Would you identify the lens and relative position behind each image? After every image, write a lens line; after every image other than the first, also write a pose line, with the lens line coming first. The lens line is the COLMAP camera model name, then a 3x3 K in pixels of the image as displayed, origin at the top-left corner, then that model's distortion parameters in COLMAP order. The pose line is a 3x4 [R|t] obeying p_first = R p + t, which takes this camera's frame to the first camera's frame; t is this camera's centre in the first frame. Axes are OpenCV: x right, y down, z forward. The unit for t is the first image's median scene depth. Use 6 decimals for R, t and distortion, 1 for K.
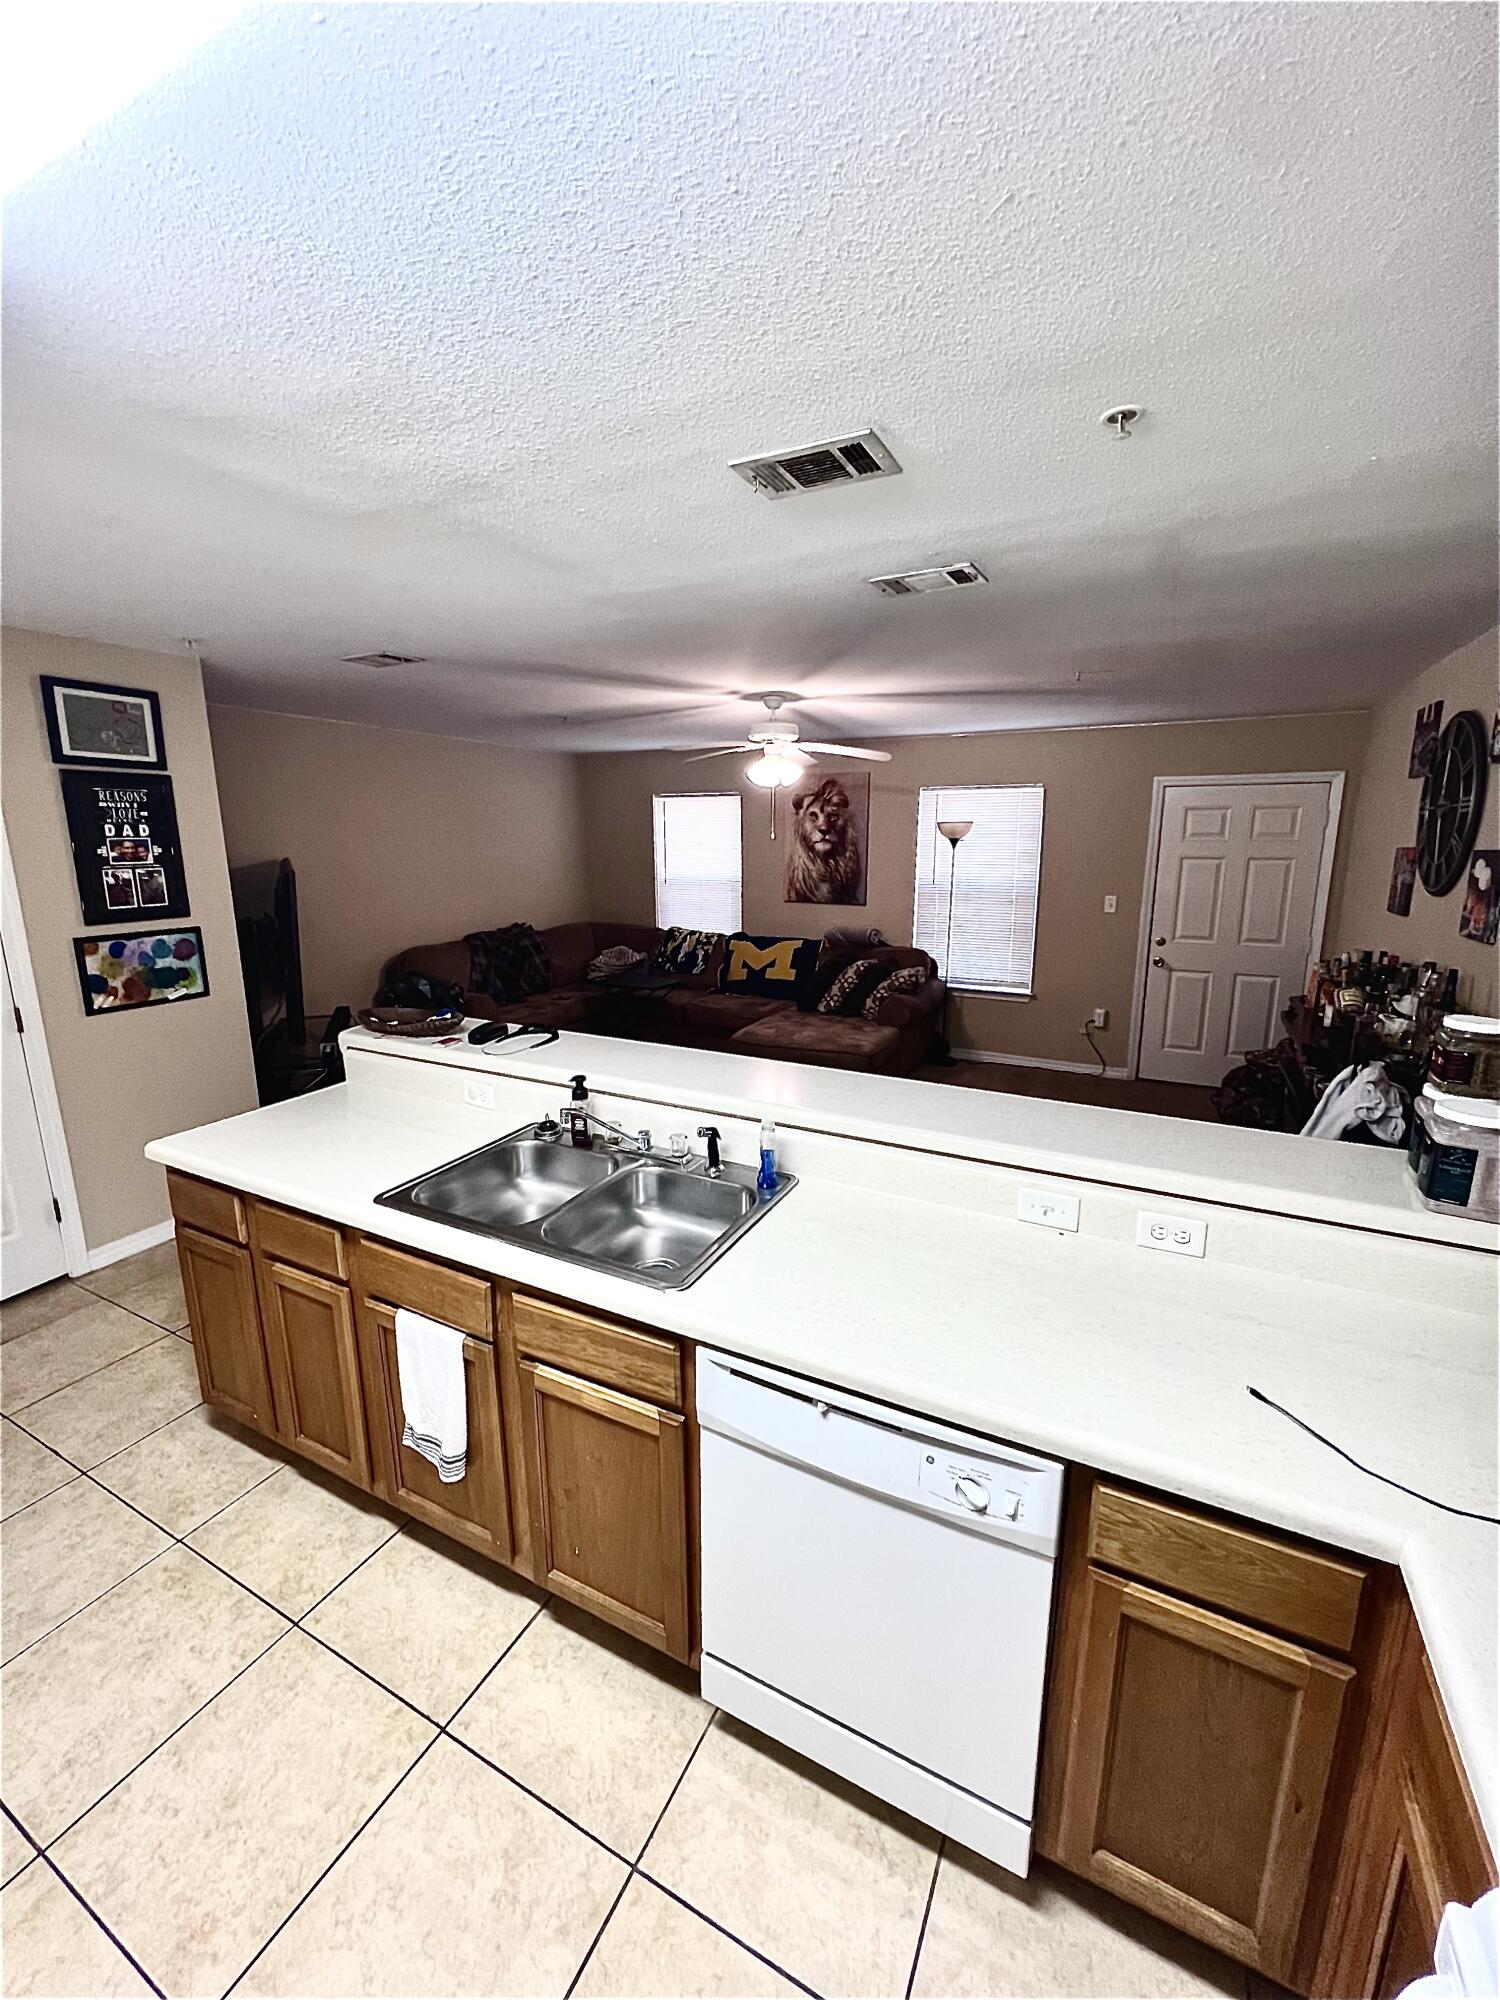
lens RADIAL K [[800.7, 0, 750.2], [0, 800.7, 994.6], [0, 0, 1]] dist [-0.002560, 0.000310]
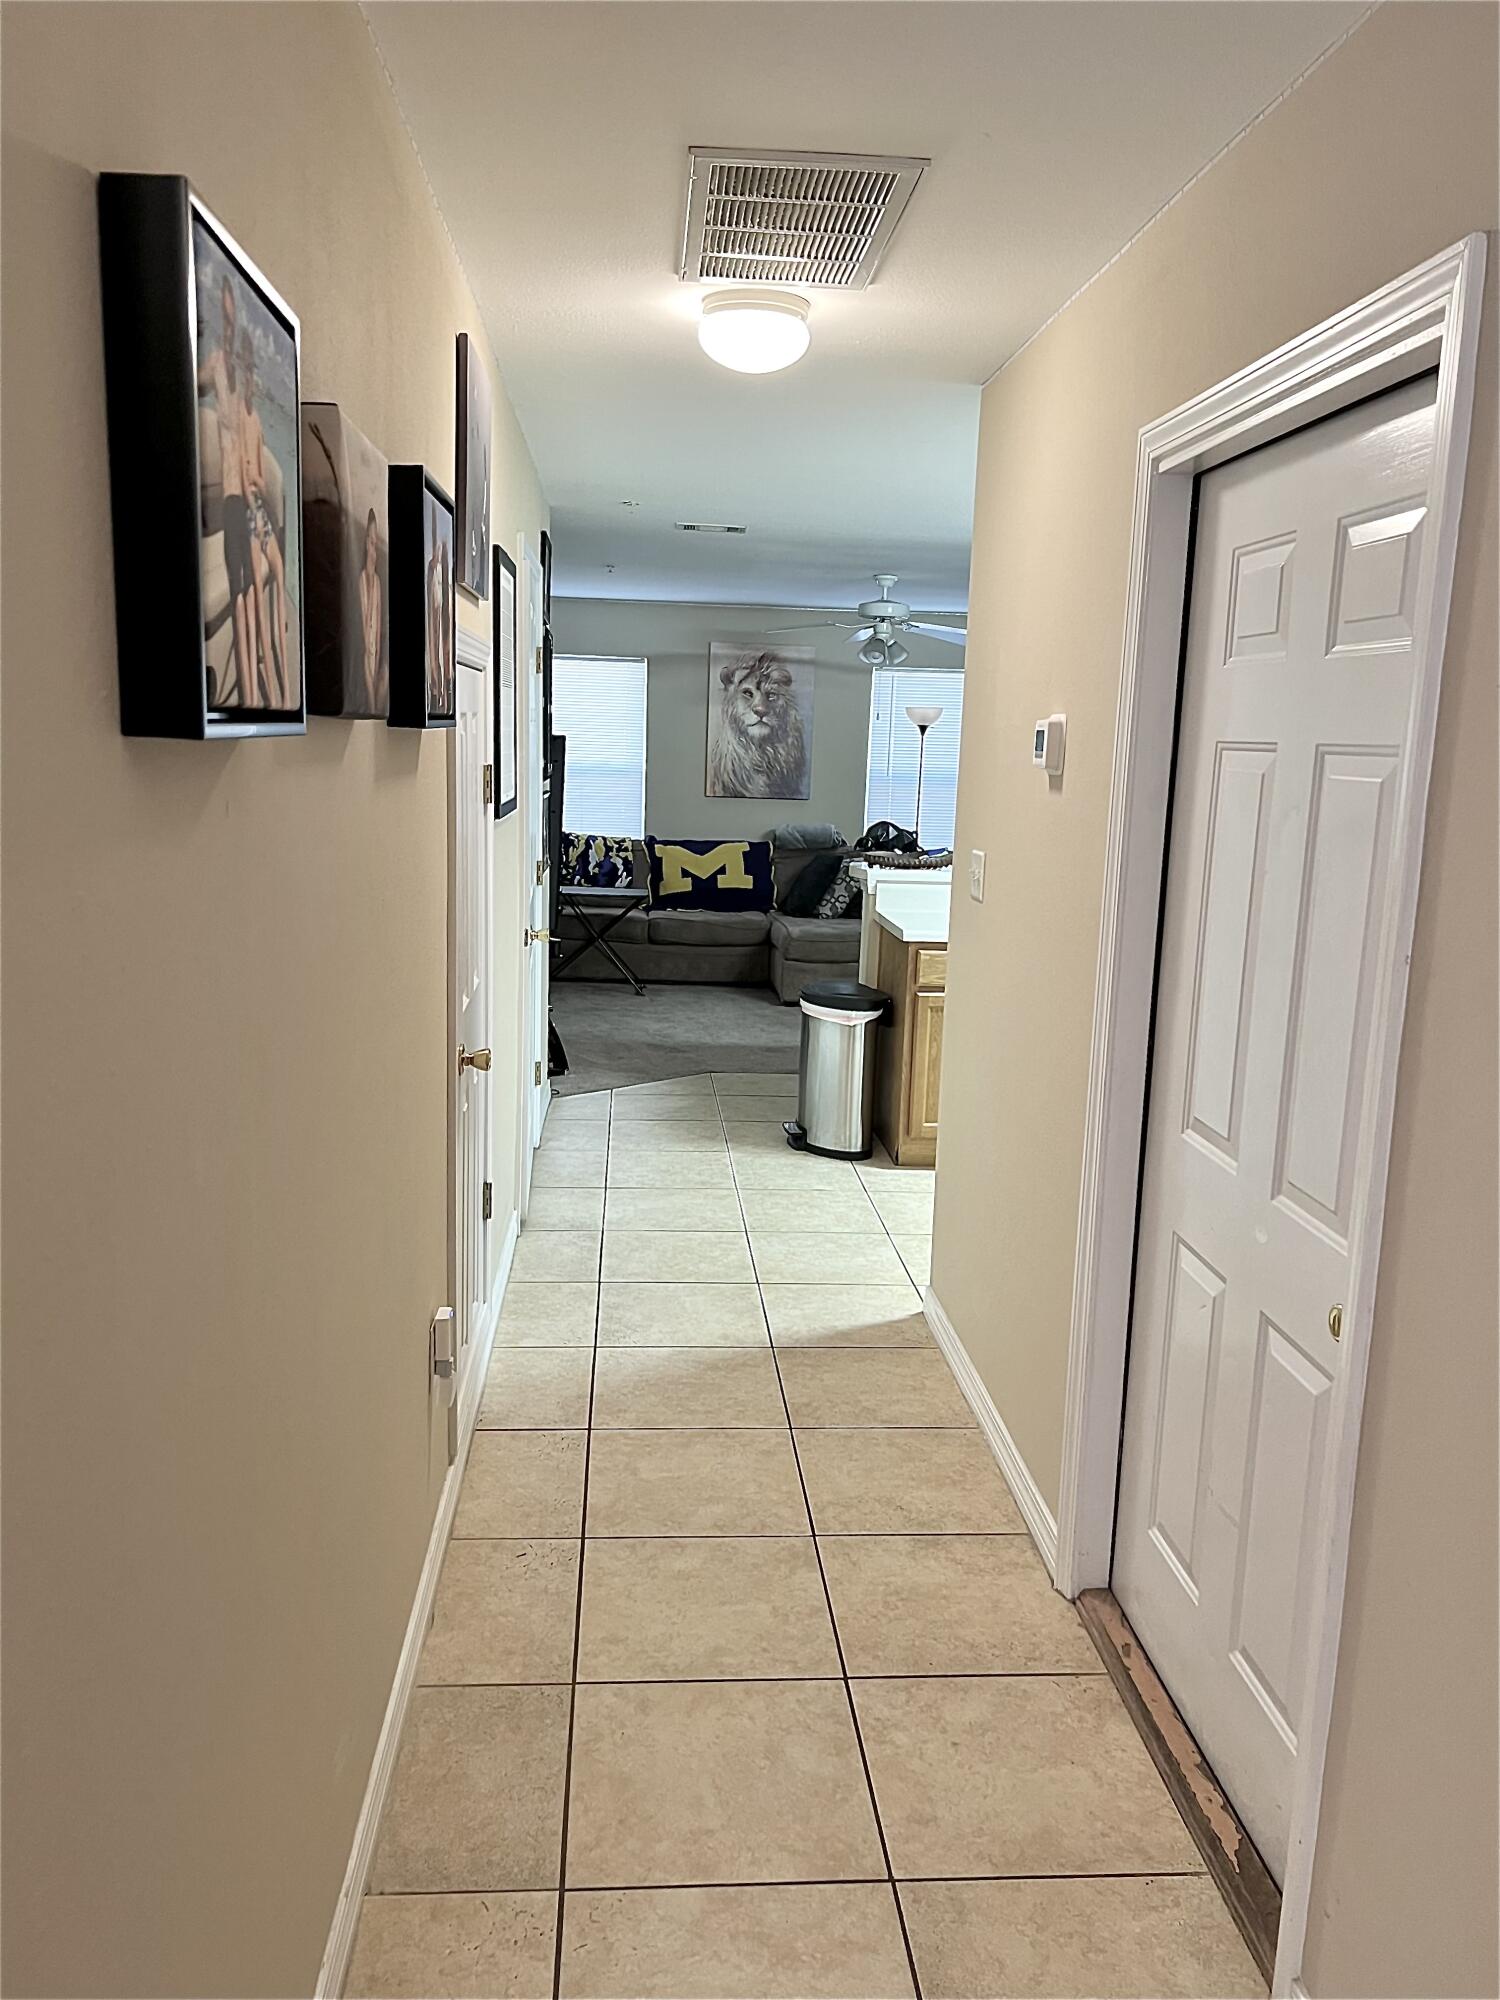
lens RADIAL K [[1516.9, 0, 750.0], [0, 1516.9, 1000.0], [0, 0, 1]] dist [0.095468, -0.000902]
pose [[0.850418, -0.060568, 0.522610, -0.772994], [0.071967, 0.997406, -0.001514, 0.099242], [-0.521162, 0.038899, 0.852571, -0.348292]]
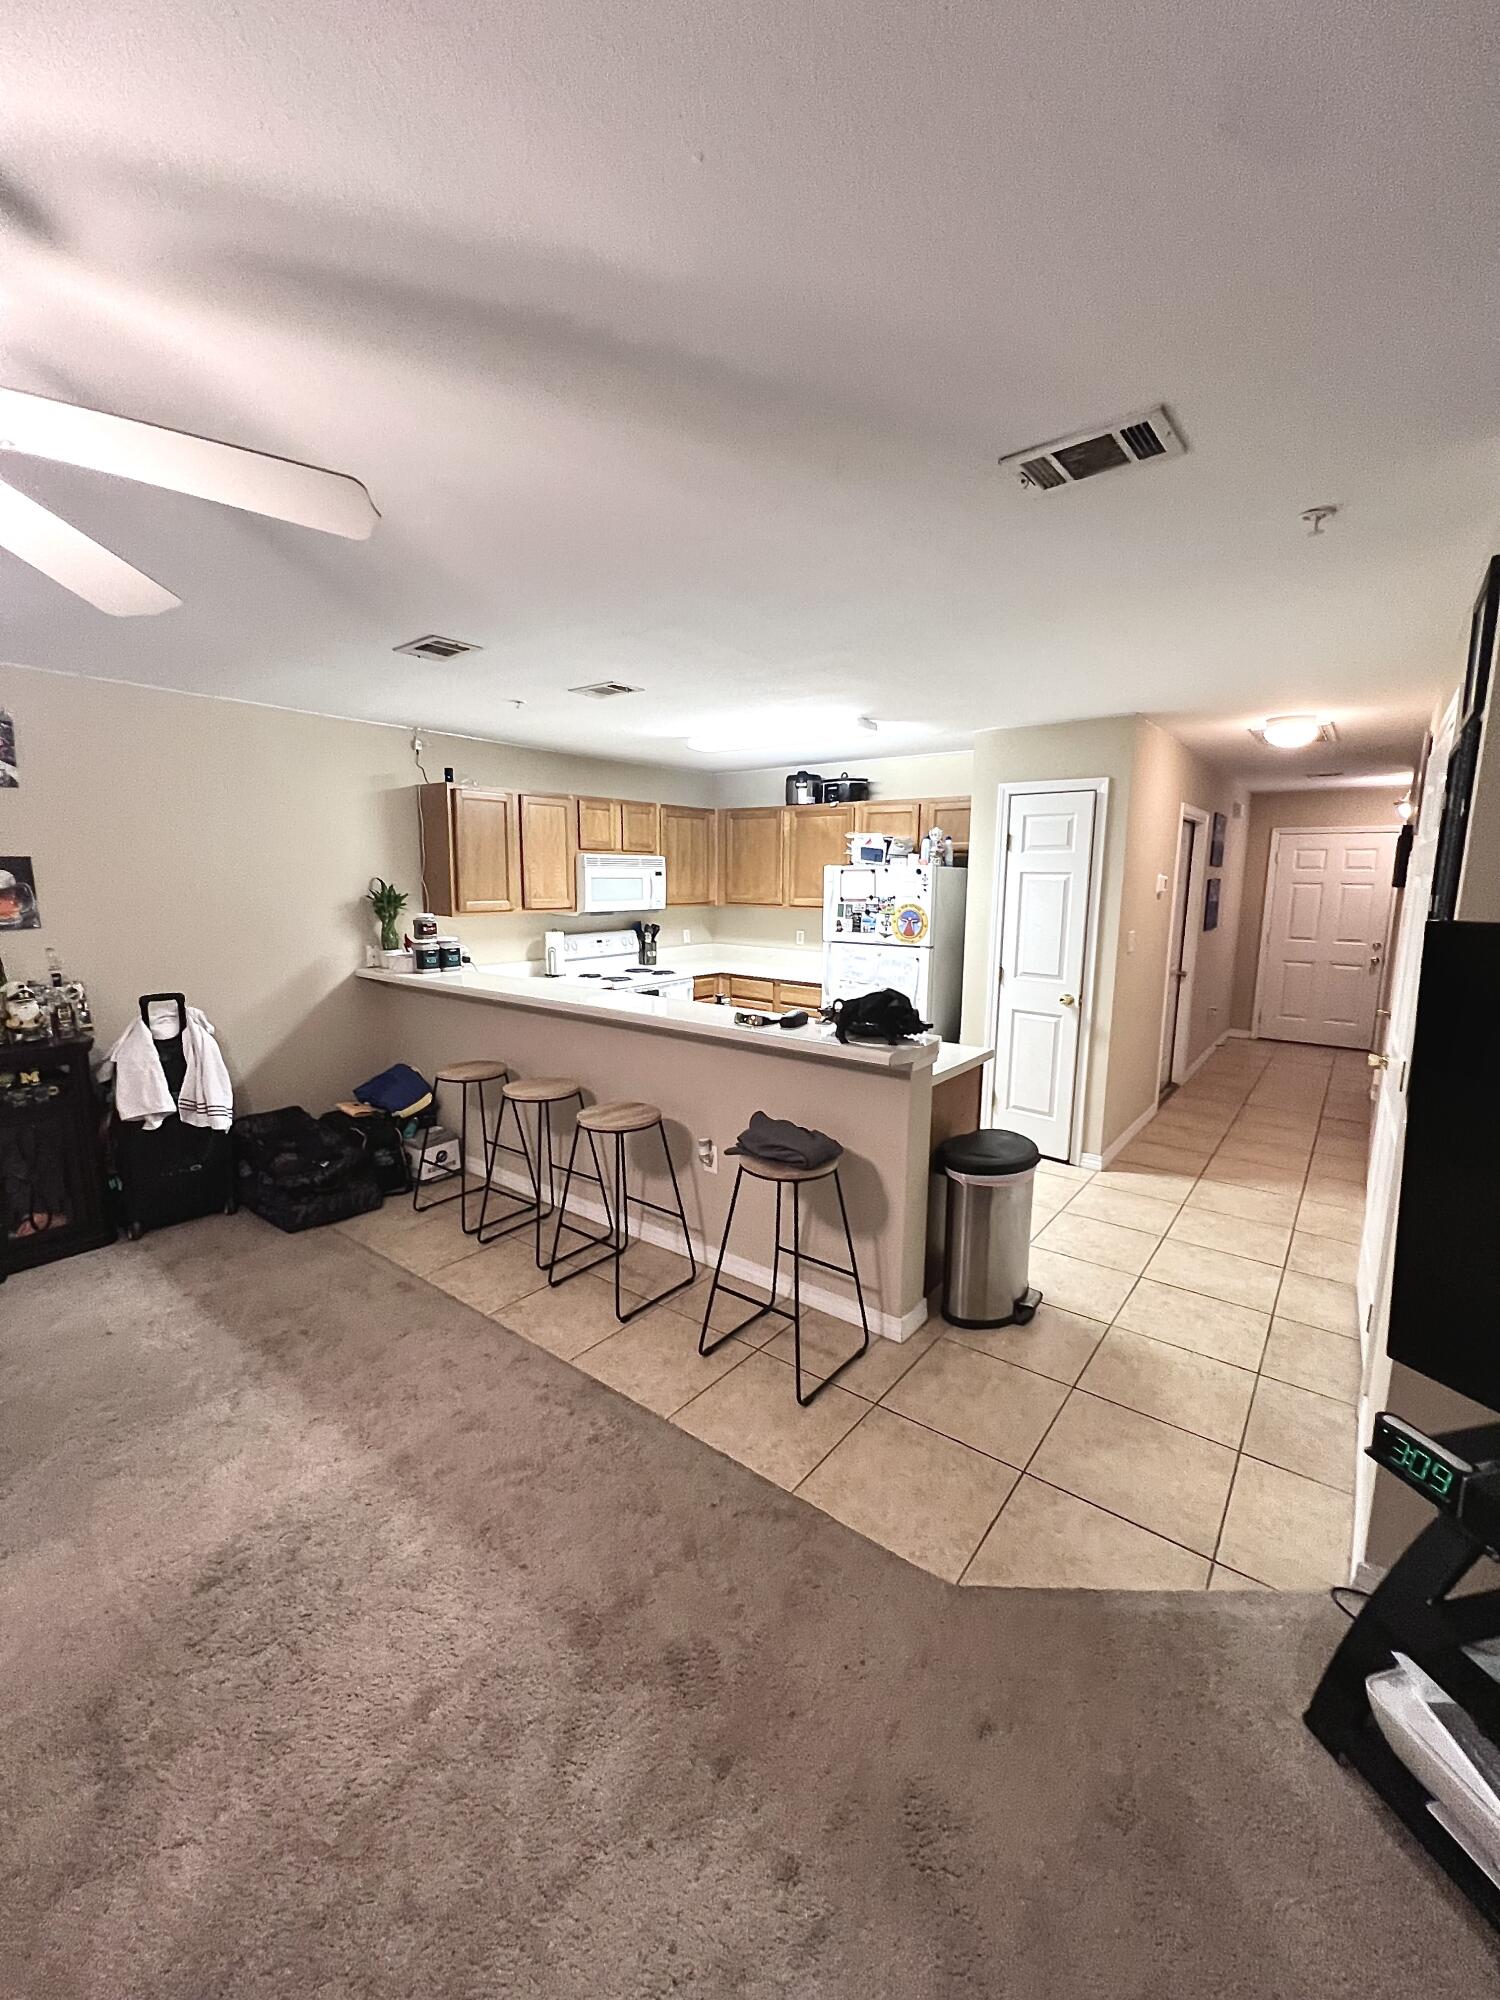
lens RADIAL K [[800.7, 0, 750.2], [0, 800.7, 994.6], [0, 0, 1]] dist [-0.002560, 0.000310]
pose [[-0.983428, -0.032997, 0.178271, -0.187226], [0.030639, 0.938907, 0.342805, -0.150865], [-0.178691, 0.342587, -0.922336, 0.829085]]
